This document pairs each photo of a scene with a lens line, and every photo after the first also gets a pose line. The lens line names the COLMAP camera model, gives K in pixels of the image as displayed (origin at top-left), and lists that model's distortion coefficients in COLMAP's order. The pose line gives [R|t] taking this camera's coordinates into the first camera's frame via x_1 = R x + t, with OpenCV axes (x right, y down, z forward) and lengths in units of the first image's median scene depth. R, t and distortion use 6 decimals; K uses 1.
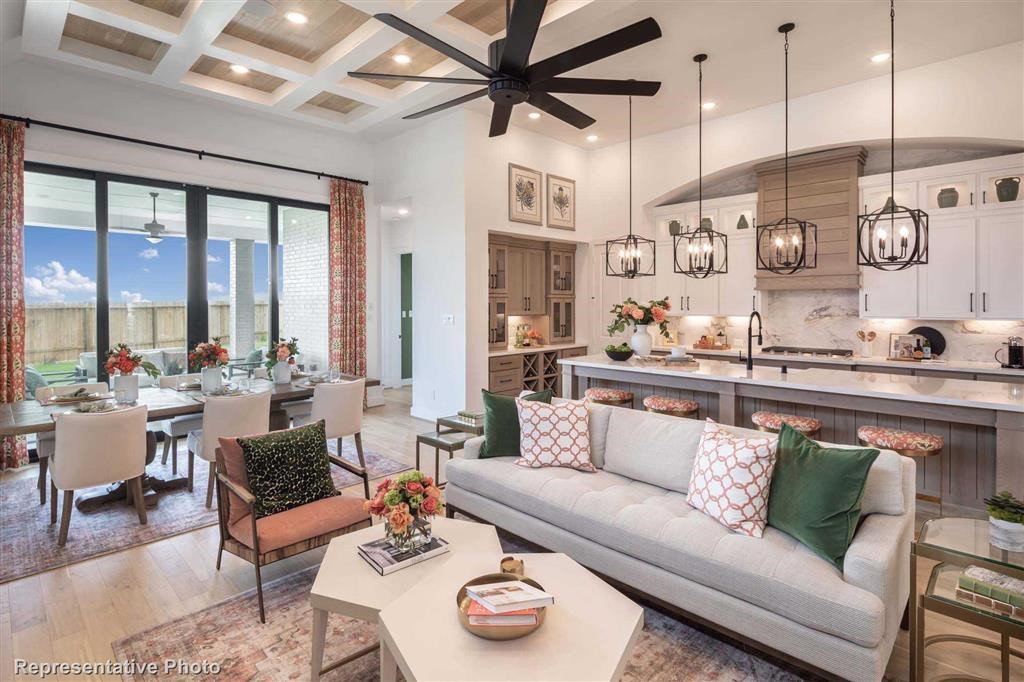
lens RADIAL K [[511.3, 0, 511.1], [0, 511.3, 302.4], [0, 0, 1]] dist [-0.006066, -0.002591]
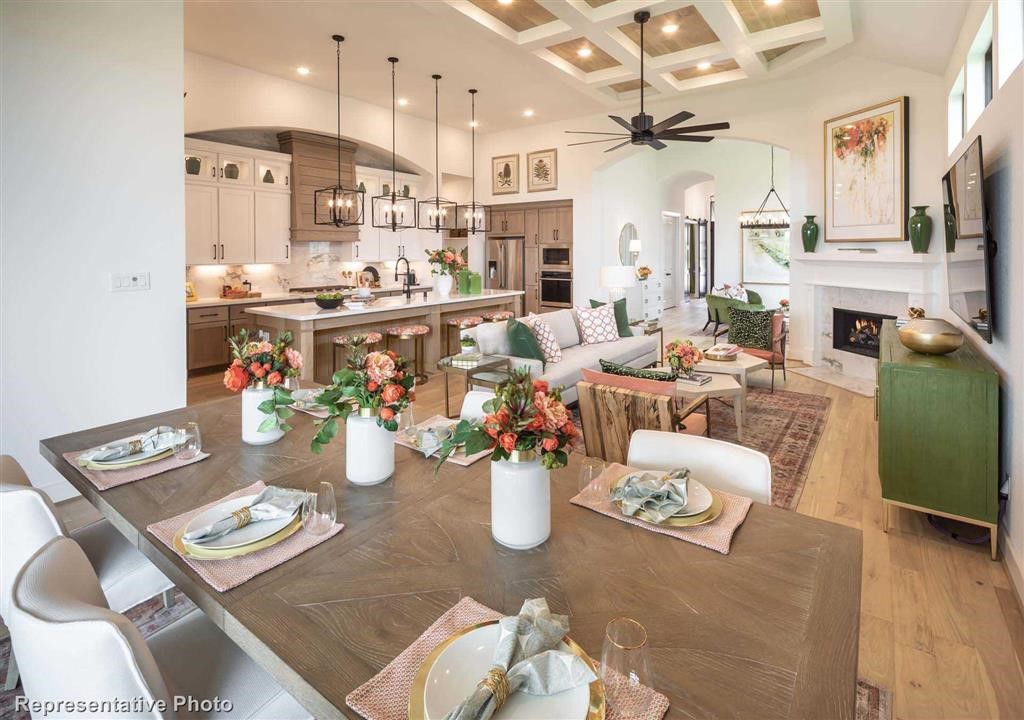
lens RADIAL K [[501.3, 0, 502.6], [0, 501.3, 253.0], [0, 0, 1]] dist [0.002224, -0.000363]
pose [[-0.131729, 0.000207, 0.991286, -0.676852], [0.000664, 1.000000, -0.000121, 0.004731], [-0.991286, 0.000642, -0.131729, 0.659857]]
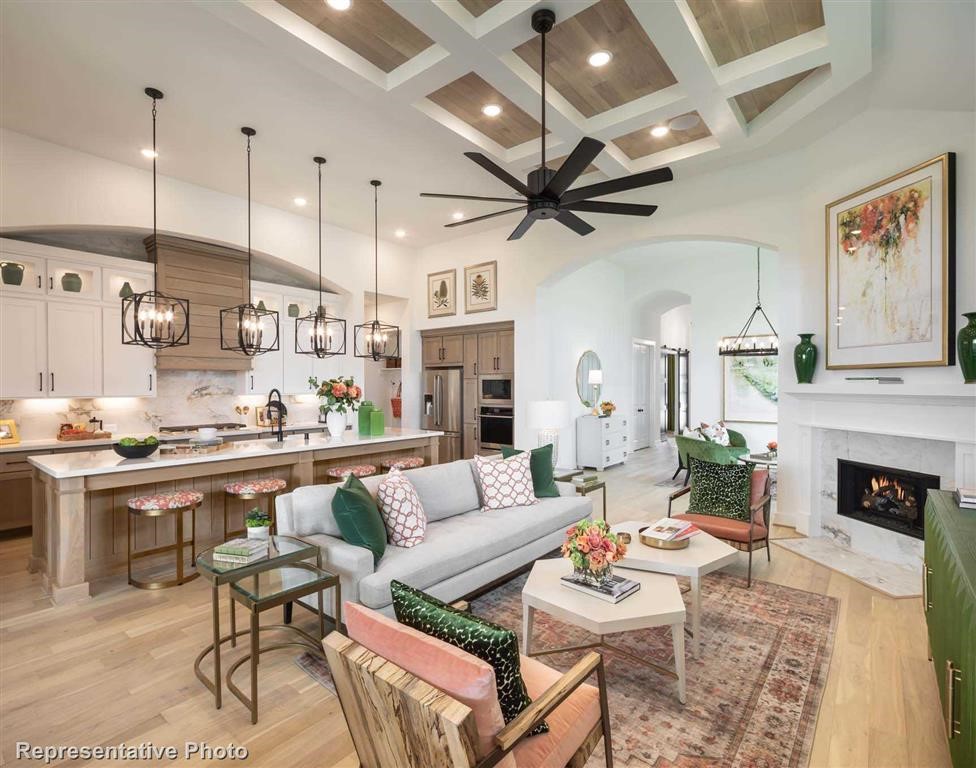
lens RADIAL K [[482.9, 0, 481.7], [0, 482.9, 388.3], [0, 0, 1]] dist [0.001771, -0.000606]
pose [[-0.091090, -0.001496, 0.995842, -0.445430], [-0.000857, 0.999999, 0.001424, 0.010225], [-0.995842, -0.000724, -0.091092, 0.472380]]
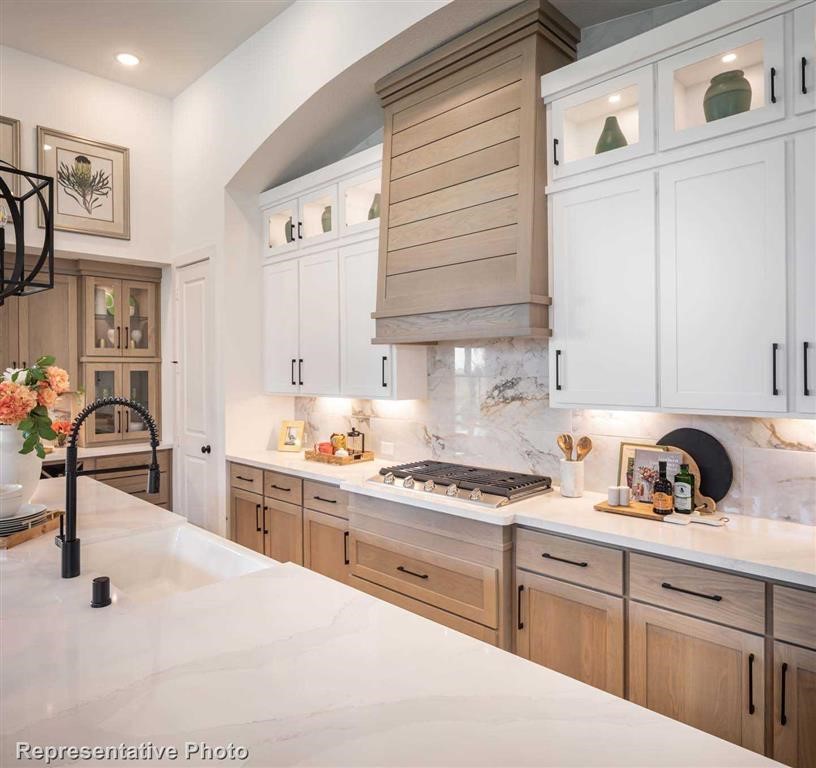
lens RADIAL K [[561.4, 0, 411.0], [0, 561.4, 370.6], [0, 0, 1]] dist [-0.021579, 0.005113]
pose [[0.999989, -0.002482, 0.004083, 0.489983], [0.002472, 0.999994, 0.002464, -0.000669], [-0.004089, -0.002454, 0.999989, 0.459544]]
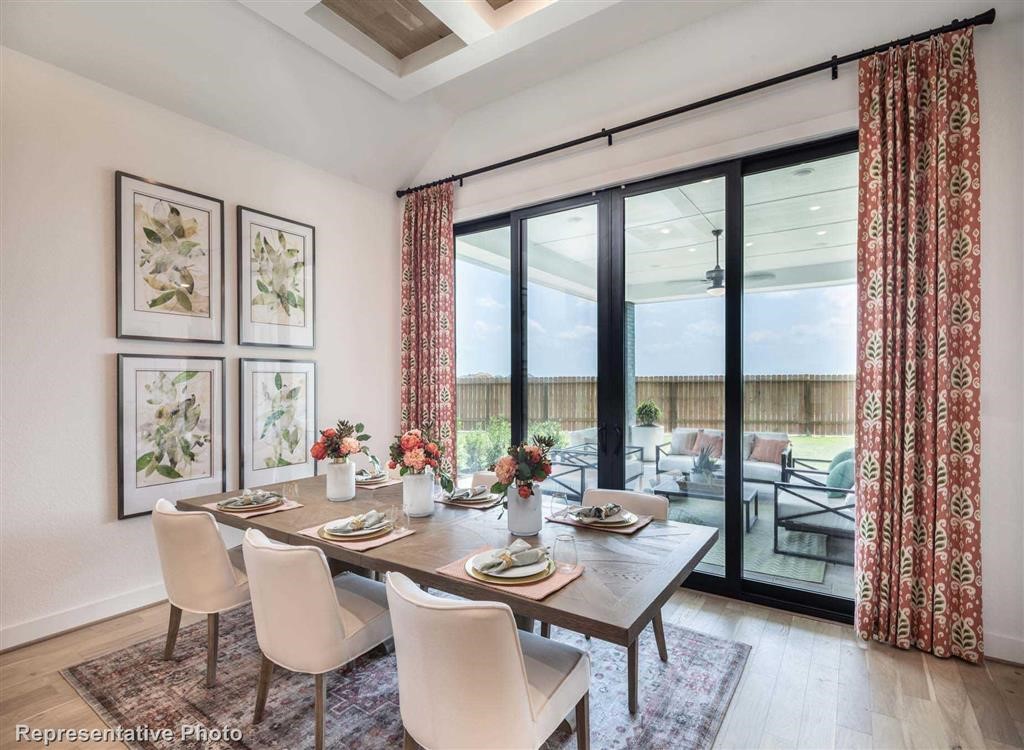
lens RADIAL K [[503.4, 0, 512.9], [0, 503.4, 381.0], [0, 0, 1]] dist [0.002710, 0.000229]
pose [[0.176918, 0.009876, -0.984176, -0.011874], [-0.006618, 0.999939, 0.008845, 0.006557], [0.984203, 0.004949, 0.176973, 0.682258]]
